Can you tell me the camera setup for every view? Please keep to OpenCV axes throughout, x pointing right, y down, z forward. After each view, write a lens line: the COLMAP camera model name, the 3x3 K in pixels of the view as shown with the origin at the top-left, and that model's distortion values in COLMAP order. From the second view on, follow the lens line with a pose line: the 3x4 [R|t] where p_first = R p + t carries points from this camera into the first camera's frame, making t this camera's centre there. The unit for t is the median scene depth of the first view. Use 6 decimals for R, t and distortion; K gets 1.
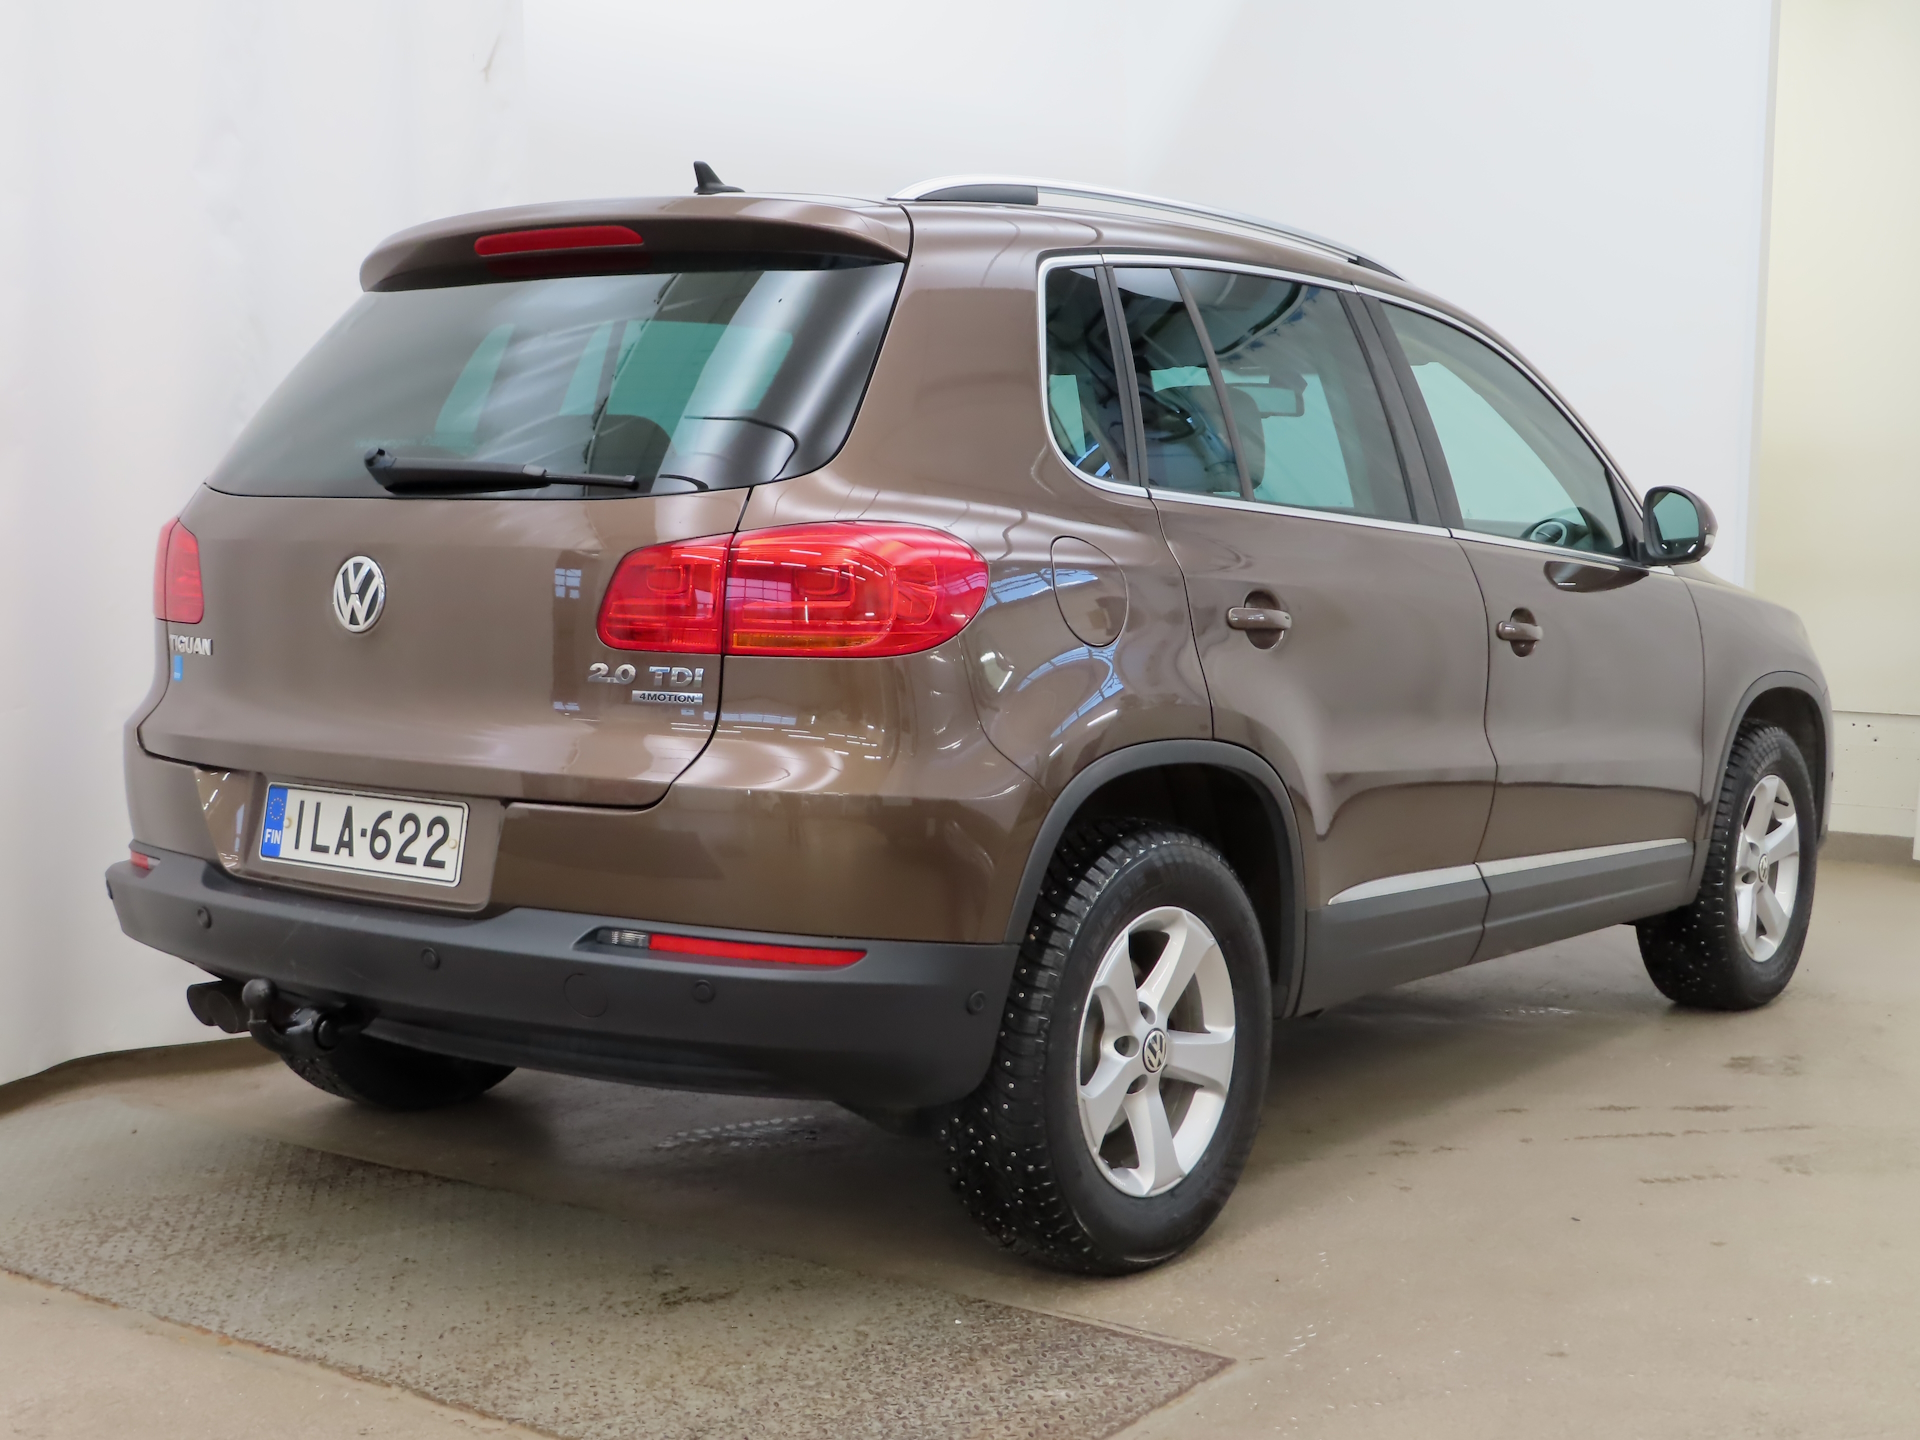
lens RADIAL K [[2349.6, 0, 966.4], [0, 2349.6, 723.5], [0, 0, 1]] dist [0.014057, 0.000000]
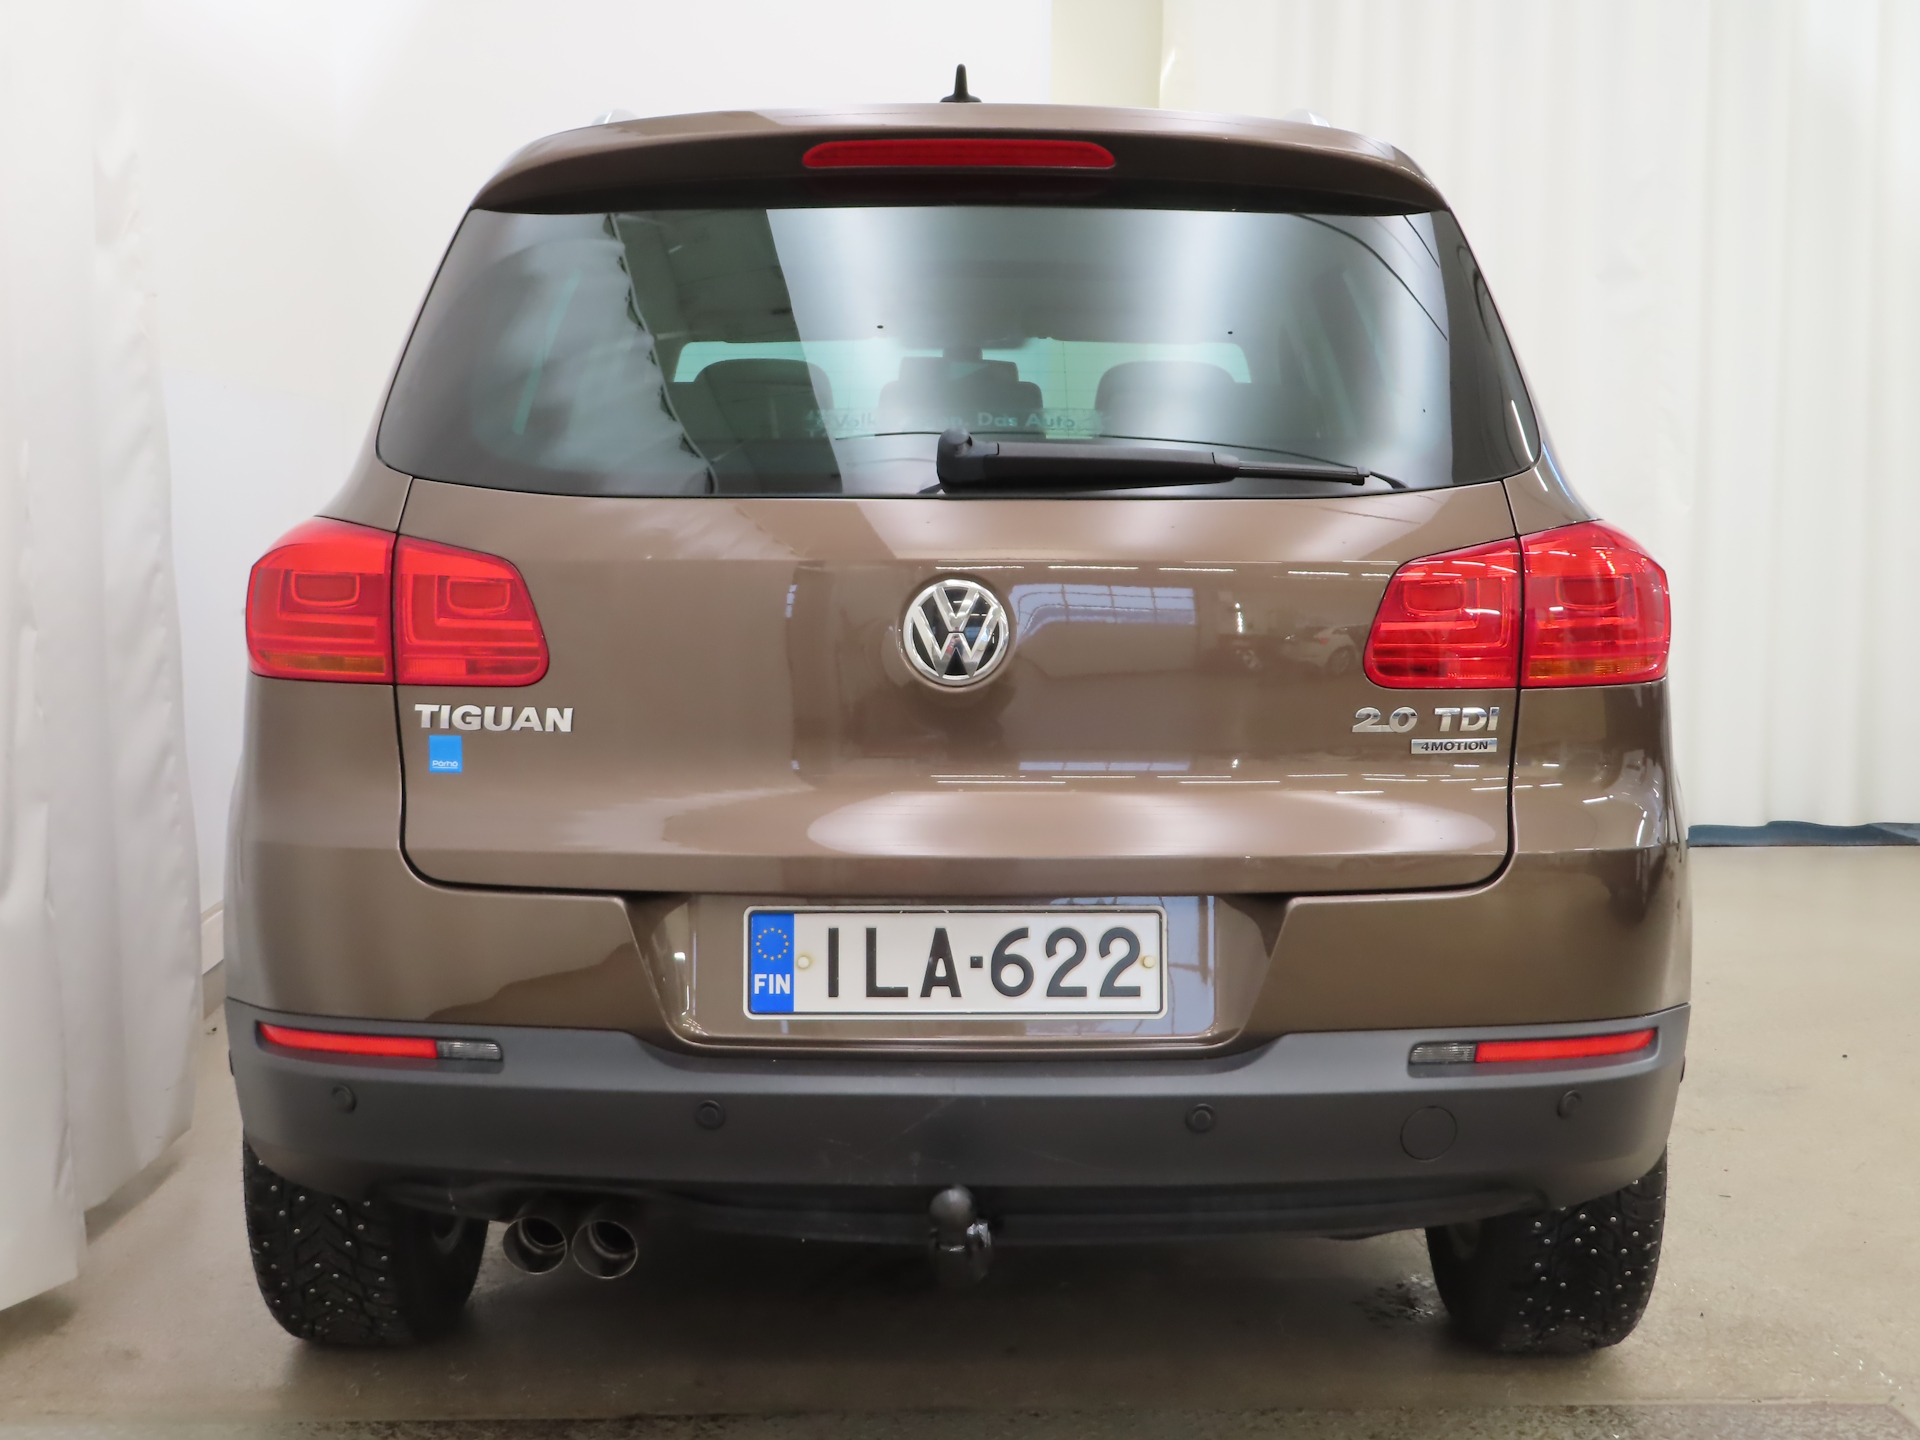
lens RADIAL K [[2349.6, 0, 960.4], [0, 2349.6, 729.6], [0, 0, 1]] dist [0.014057, 0.000000]
pose [[0.819214, -0.066312, 0.569641, -0.673528], [0.059027, 0.997767, 0.031262, -0.048161], [-0.570442, 0.008014, 0.821299, 0.414201]]
